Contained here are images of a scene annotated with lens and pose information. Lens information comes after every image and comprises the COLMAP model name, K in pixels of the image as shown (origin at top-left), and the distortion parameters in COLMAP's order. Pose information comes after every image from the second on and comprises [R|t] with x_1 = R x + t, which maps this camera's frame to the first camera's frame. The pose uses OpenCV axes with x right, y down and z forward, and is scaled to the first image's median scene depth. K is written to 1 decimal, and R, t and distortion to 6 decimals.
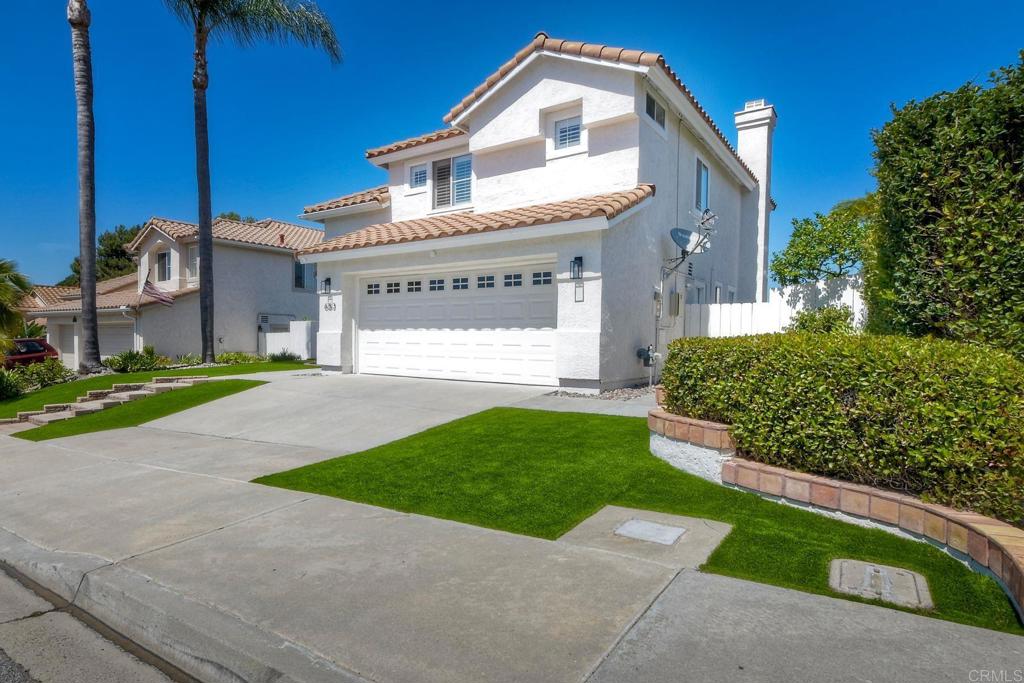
lens RADIAL K [[454.9, 0, 511.6], [0, 454.9, 341.1], [0, 0, 1]] dist [-0.002176, -0.001062]
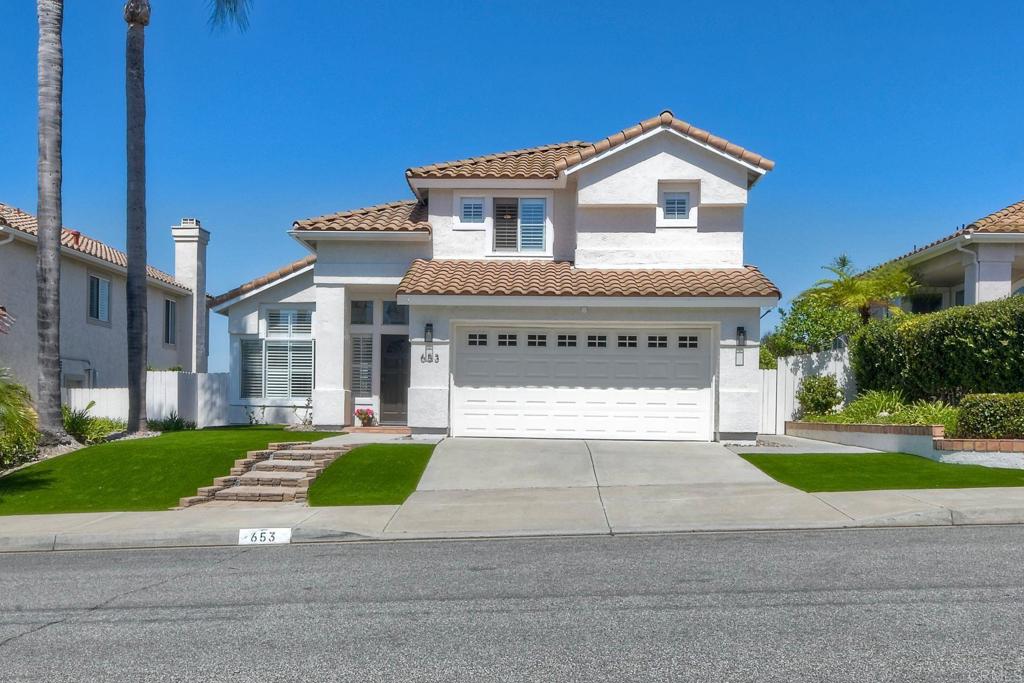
lens RADIAL K [[629.8, 0, 526.5], [0, 629.8, 395.0], [0, 0, 1]] dist [0.007568, 0.000696]
pose [[0.882485, 0.014492, 0.470117, -0.853128], [-0.003221, 0.999688, -0.024769, 0.024071], [-0.470329, 0.020344, 0.882256, -0.127824]]
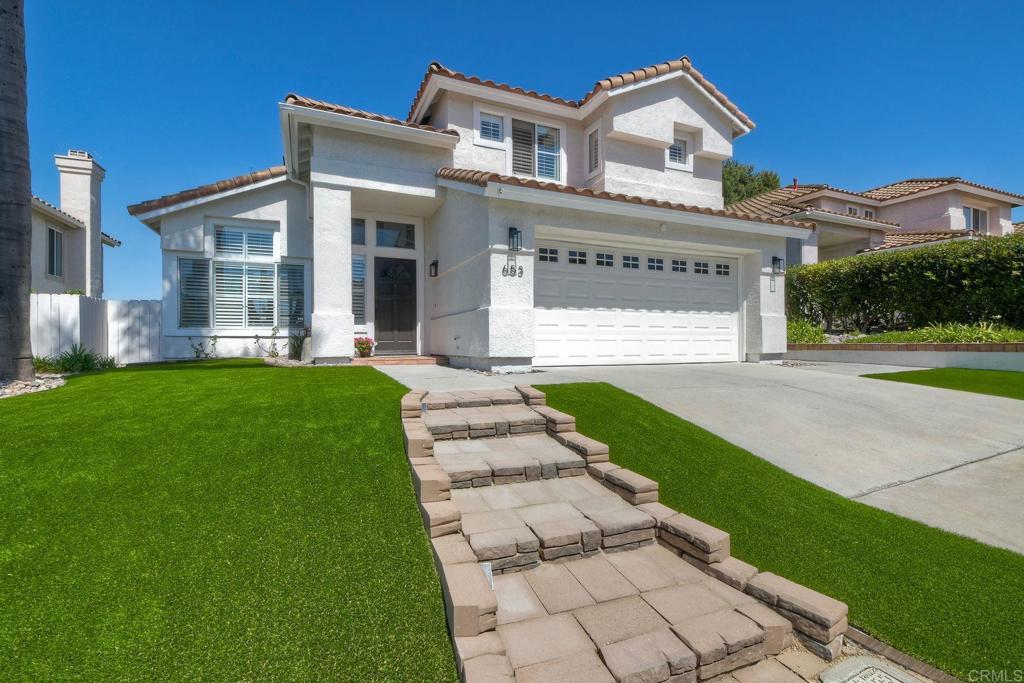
lens RADIAL K [[374.3, 0, 492.3], [0, 374.3, 333.8], [0, 0, 1]] dist [-0.001905, -0.000063]
pose [[0.660013, 0.003628, 0.751245, -0.904797], [0.012526, 0.999796, -0.015833, 0.029455], [-0.751150, 0.019861, 0.659833, 0.707448]]
